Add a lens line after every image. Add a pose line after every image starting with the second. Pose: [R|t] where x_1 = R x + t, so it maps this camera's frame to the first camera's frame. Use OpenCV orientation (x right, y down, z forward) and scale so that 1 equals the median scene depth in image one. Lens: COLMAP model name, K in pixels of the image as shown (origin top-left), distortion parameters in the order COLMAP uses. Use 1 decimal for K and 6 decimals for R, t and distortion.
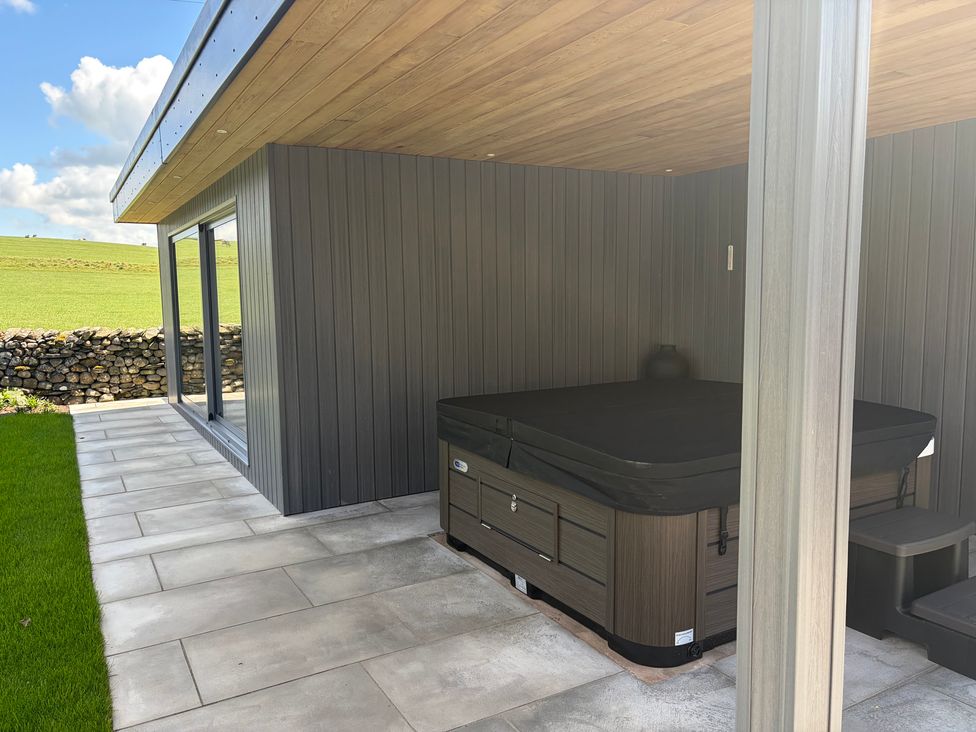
lens RADIAL K [[733.7, 0, 485.0], [0, 733.7, 372.6], [0, 0, 1]] dist [0.035086, -0.026891]
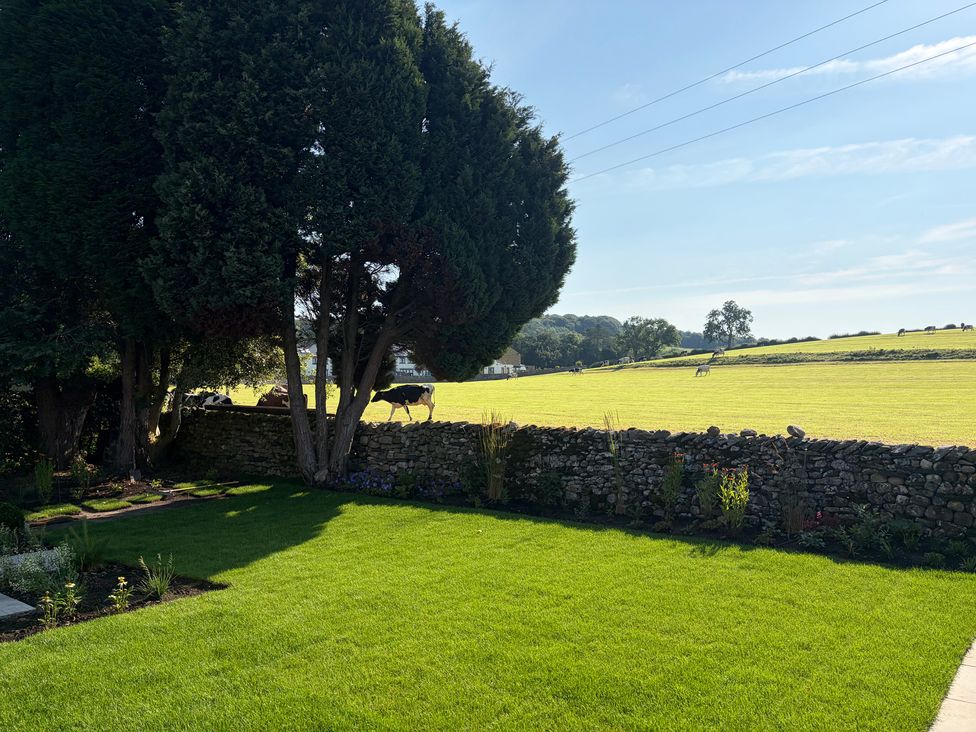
lens RADIAL K [[733.7, 0, 480.4], [0, 733.7, 373.3], [0, 0, 1]] dist [0.035086, -0.026891]
pose [[0.342628, -0.023560, -0.939176, -0.093822], [-0.088091, 0.994475, -0.057084, -0.063994], [0.935332, 0.102292, 0.338660, 0.365135]]
